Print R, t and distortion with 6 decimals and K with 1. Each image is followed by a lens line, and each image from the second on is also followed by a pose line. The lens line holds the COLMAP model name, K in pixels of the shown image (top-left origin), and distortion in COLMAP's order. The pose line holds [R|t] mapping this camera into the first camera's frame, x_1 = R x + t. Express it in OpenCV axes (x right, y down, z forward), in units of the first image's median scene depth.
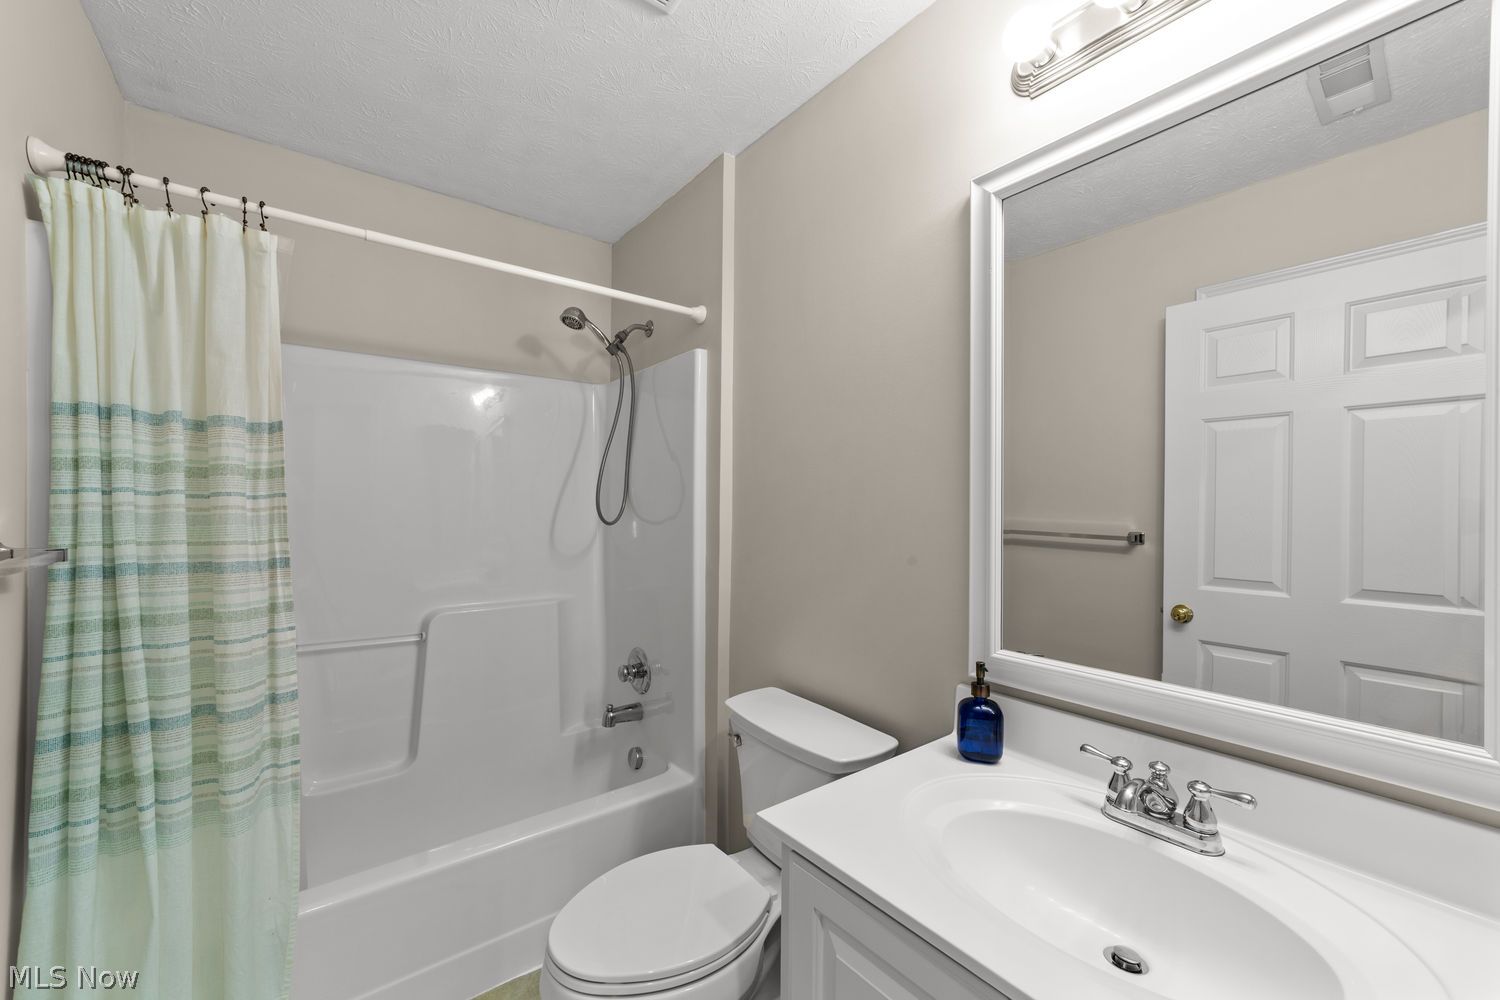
lens RADIAL K [[593.1, 0, 750.5], [0, 593.1, 506.3], [0, 0, 1]] dist [-0.003475, -0.000074]
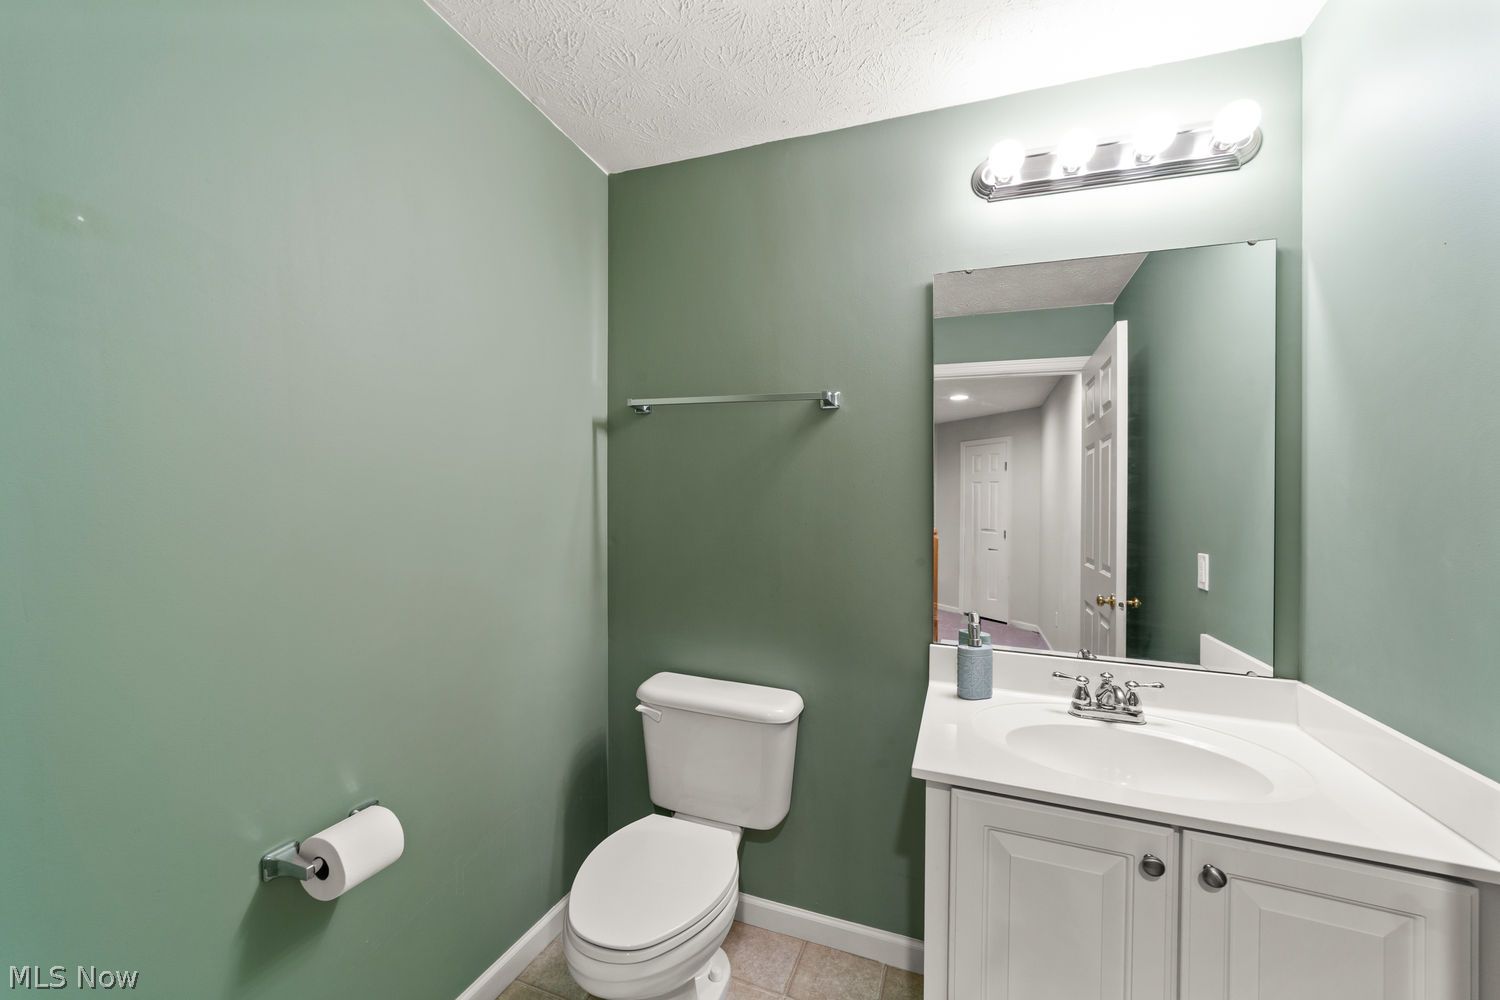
lens RADIAL K [[593.1, 0, 747.3], [0, 593.1, 500.6], [0, 0, 1]] dist [-0.003475, -0.000074]
pose [[0.855585, 0.008590, 0.517592, -0.917248], [-0.006800, 0.999963, -0.005354, -0.003934], [-0.517618, 0.001061, 0.855611, 0.163937]]
